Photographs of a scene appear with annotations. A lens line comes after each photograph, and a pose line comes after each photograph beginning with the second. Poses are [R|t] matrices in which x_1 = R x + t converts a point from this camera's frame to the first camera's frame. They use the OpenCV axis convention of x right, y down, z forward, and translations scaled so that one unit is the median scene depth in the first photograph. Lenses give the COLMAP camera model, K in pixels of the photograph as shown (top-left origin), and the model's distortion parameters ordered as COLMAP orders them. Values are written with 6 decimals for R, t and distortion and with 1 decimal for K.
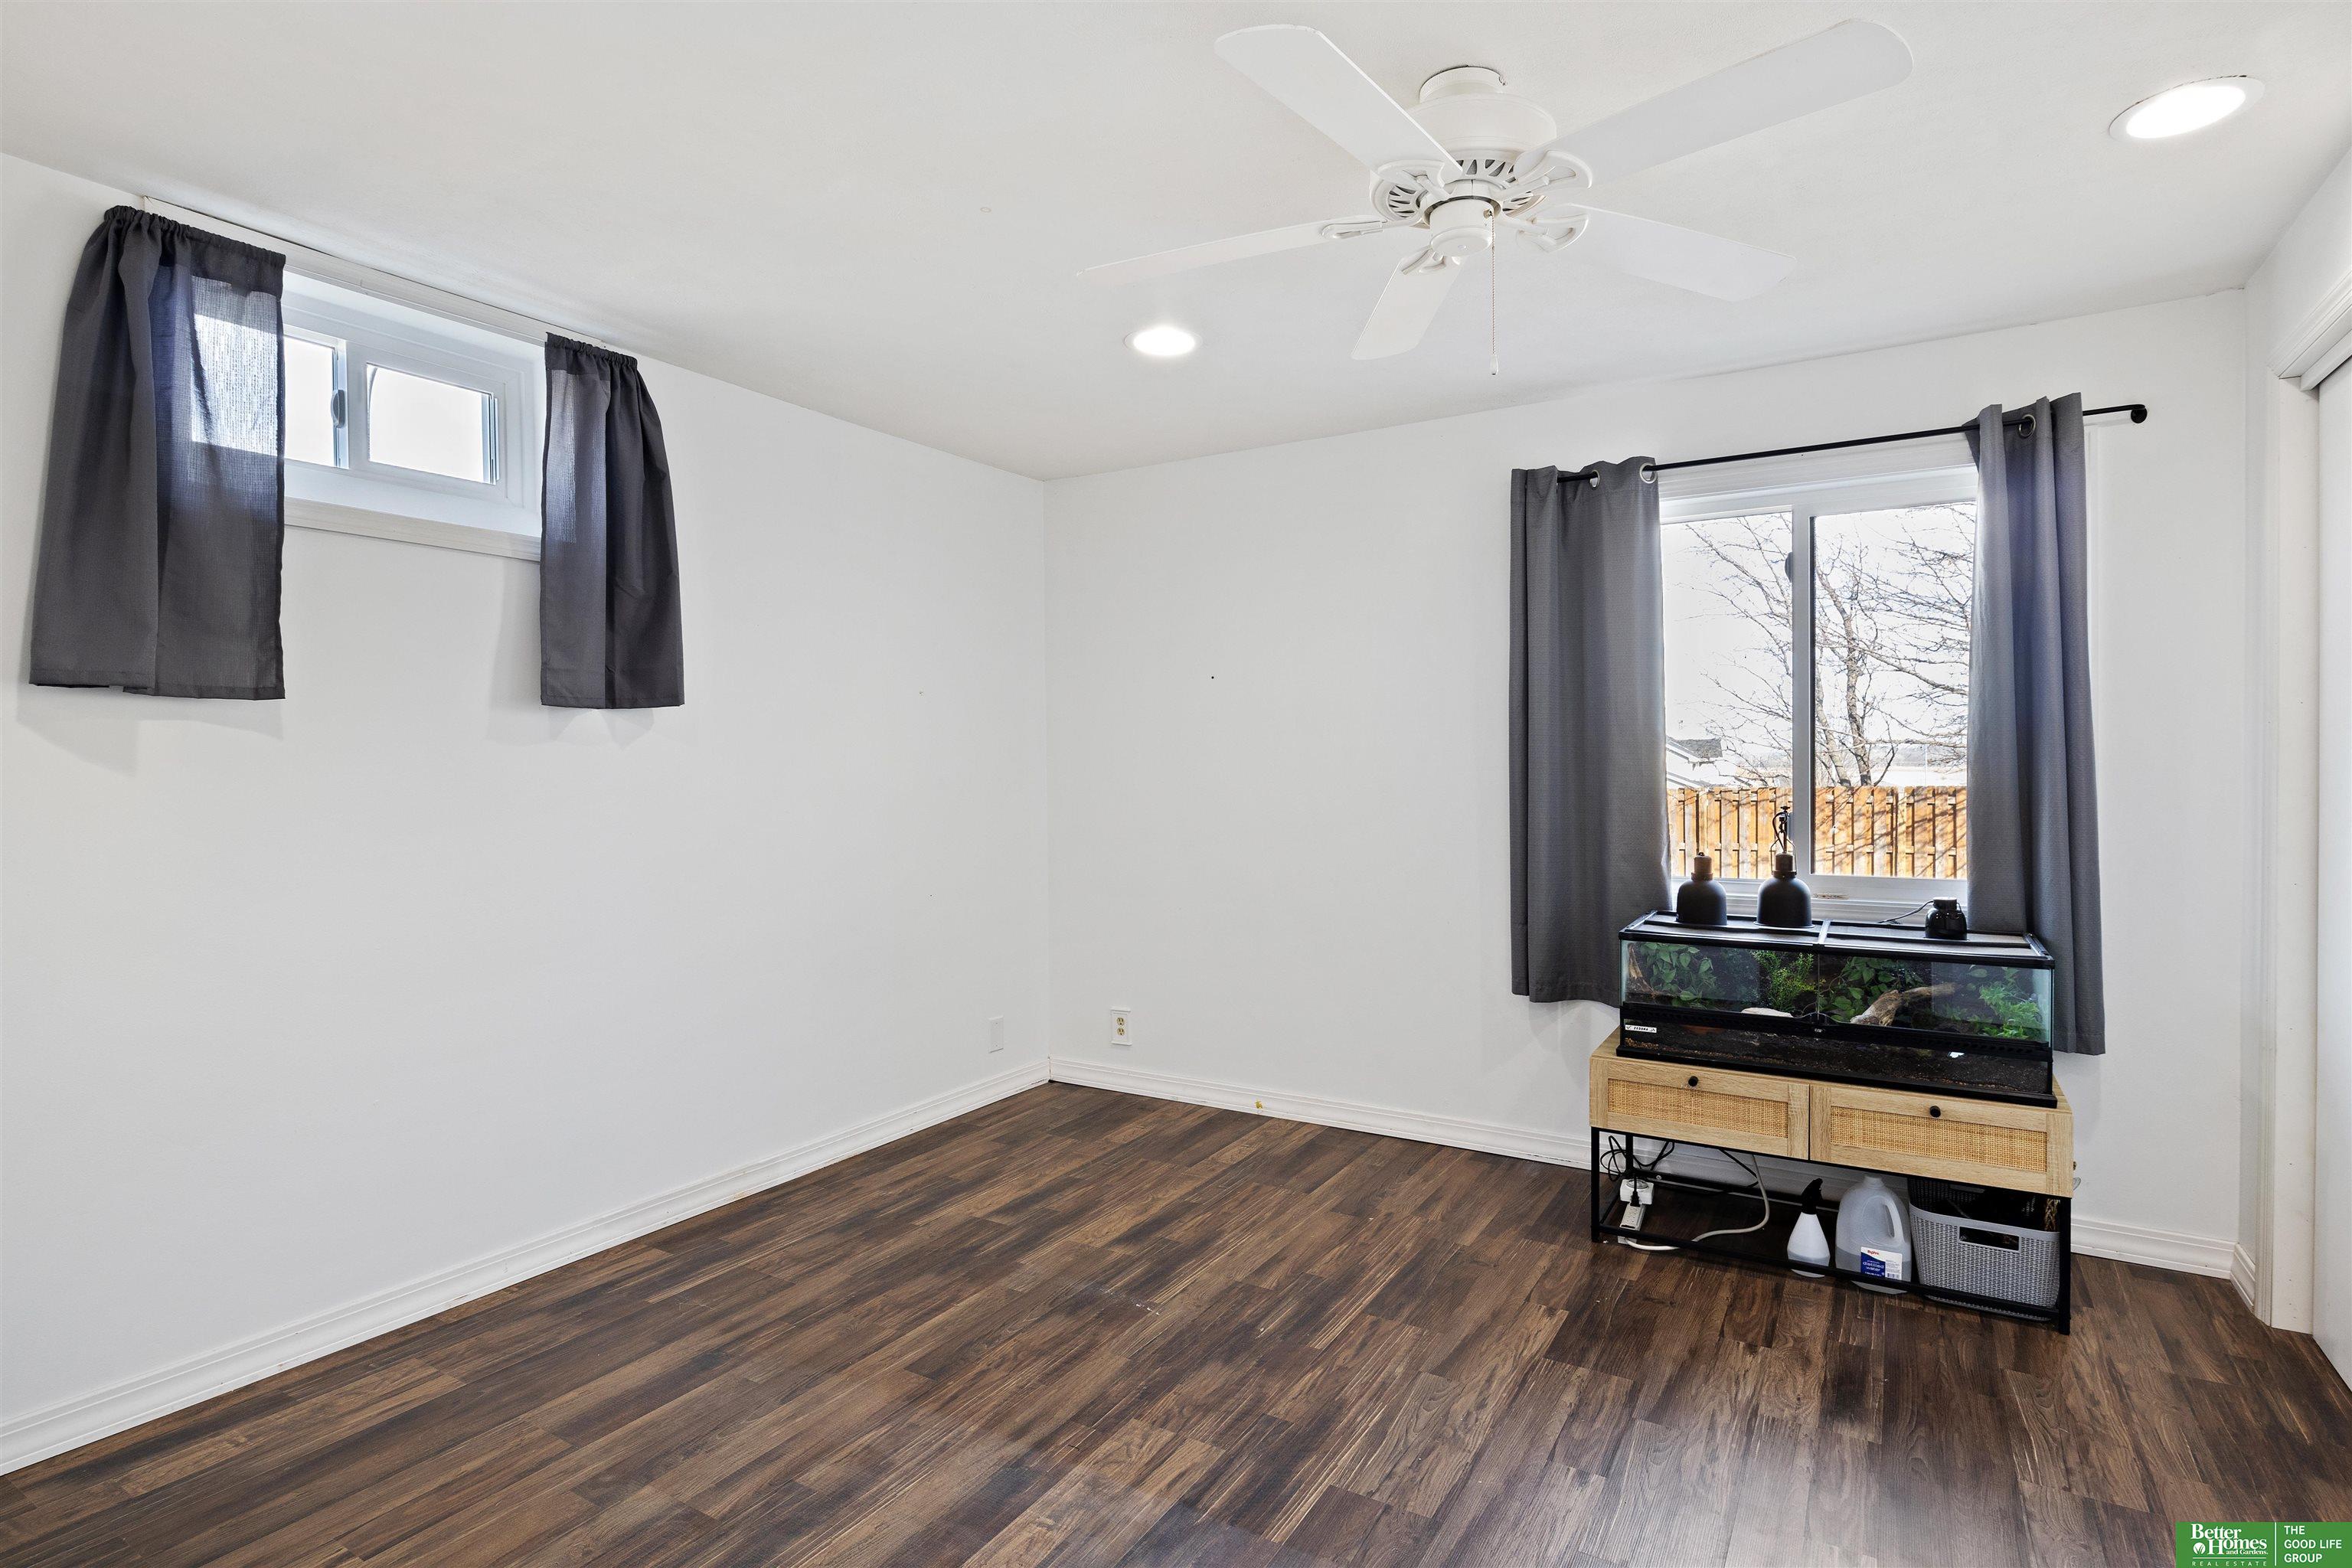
lens RADIAL K [[1172.7, 0, 1178.6], [0, 1172.7, 773.8], [0, 0, 1]] dist [-0.007027, -0.000701]
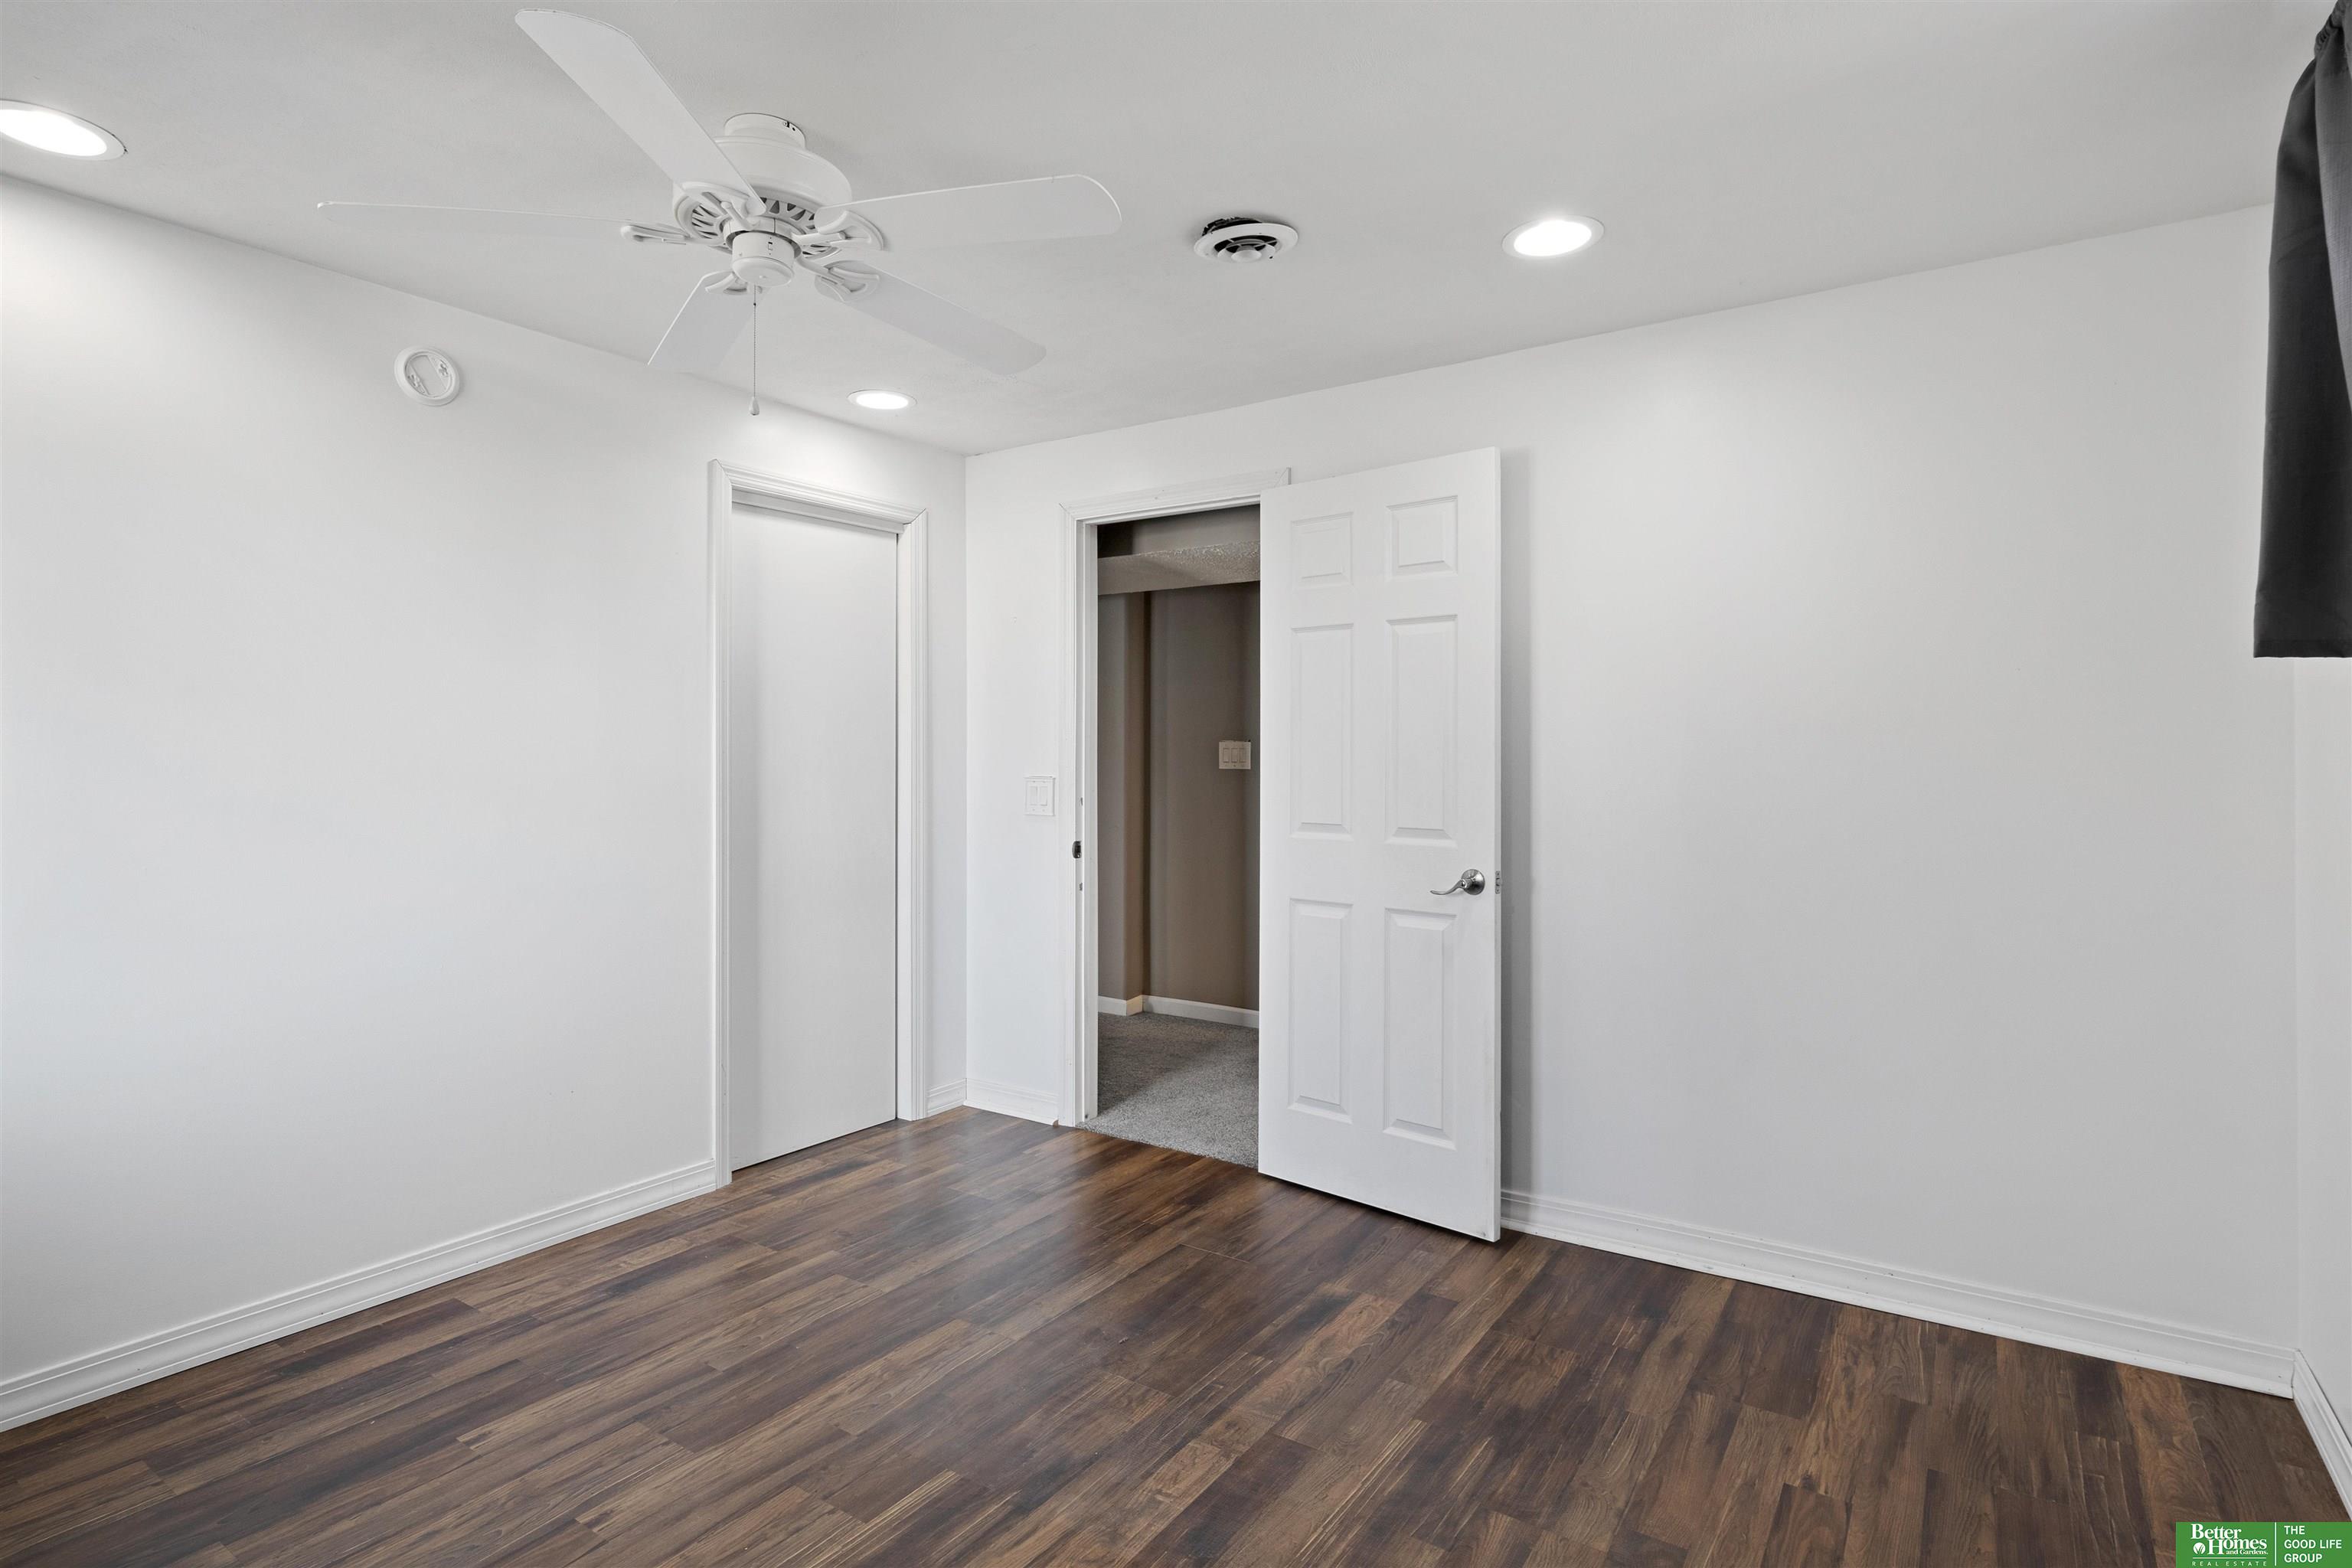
lens RADIAL K [[1172.7, 0, 1173.3], [0, 1172.7, 774.3], [0, 0, 1]] dist [-0.007027, -0.000701]
pose [[-0.998628, 0.008061, 0.051739, -0.174188], [0.008787, 0.999866, 0.013819, -0.007324], [-0.051620, 0.014255, -0.998565, 1.945476]]
